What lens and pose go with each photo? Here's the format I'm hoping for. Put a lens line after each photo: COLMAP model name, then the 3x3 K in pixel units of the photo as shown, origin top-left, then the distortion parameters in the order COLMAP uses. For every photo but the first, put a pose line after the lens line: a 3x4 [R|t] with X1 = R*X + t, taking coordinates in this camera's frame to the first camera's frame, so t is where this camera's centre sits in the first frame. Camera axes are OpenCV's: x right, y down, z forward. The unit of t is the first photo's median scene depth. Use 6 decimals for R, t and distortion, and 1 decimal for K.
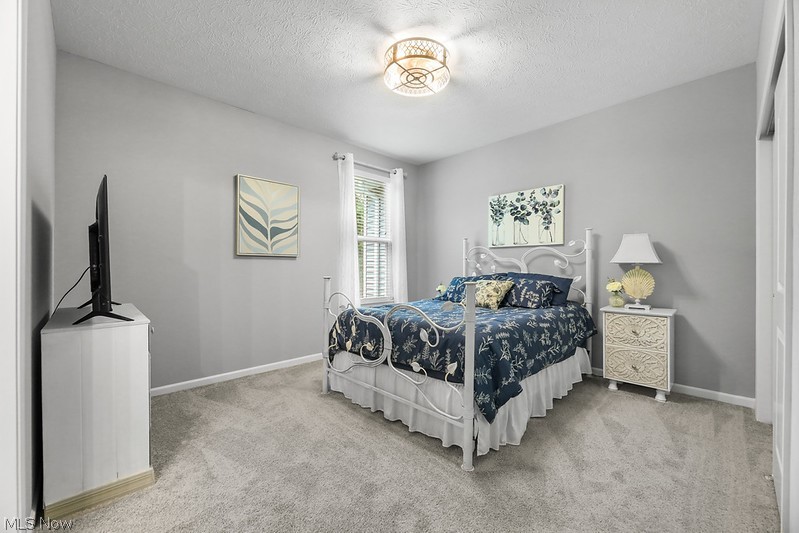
lens RADIAL K [[326.8, 0, 399.9], [0, 326.8, 269.7], [0, 0, 1]] dist [-0.002732, -0.001842]
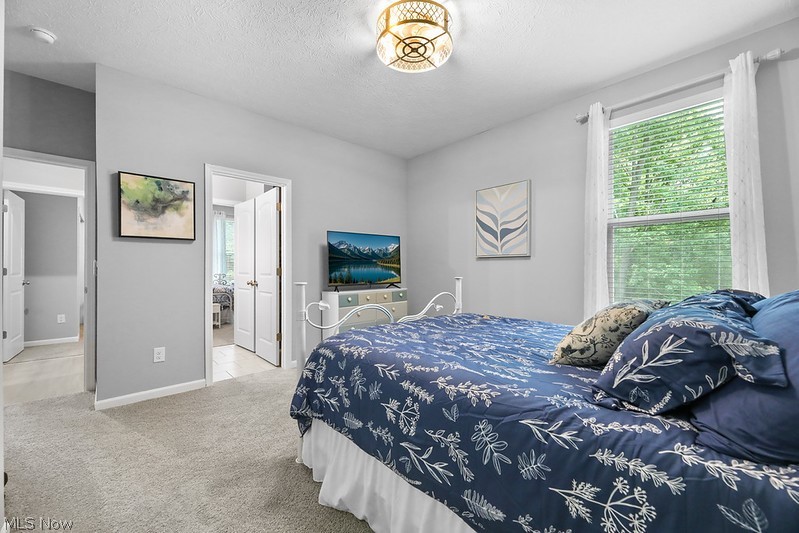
lens RADIAL K [[326.8, 0, 397.8], [0, 326.8, 270.0], [0, 0, 1]] dist [-0.002732, -0.001842]
pose [[-0.040270, 0.005367, -0.999174, 0.663795], [0.007946, 0.999956, 0.005051, -0.007842], [0.999157, -0.007736, -0.040311, 0.712378]]
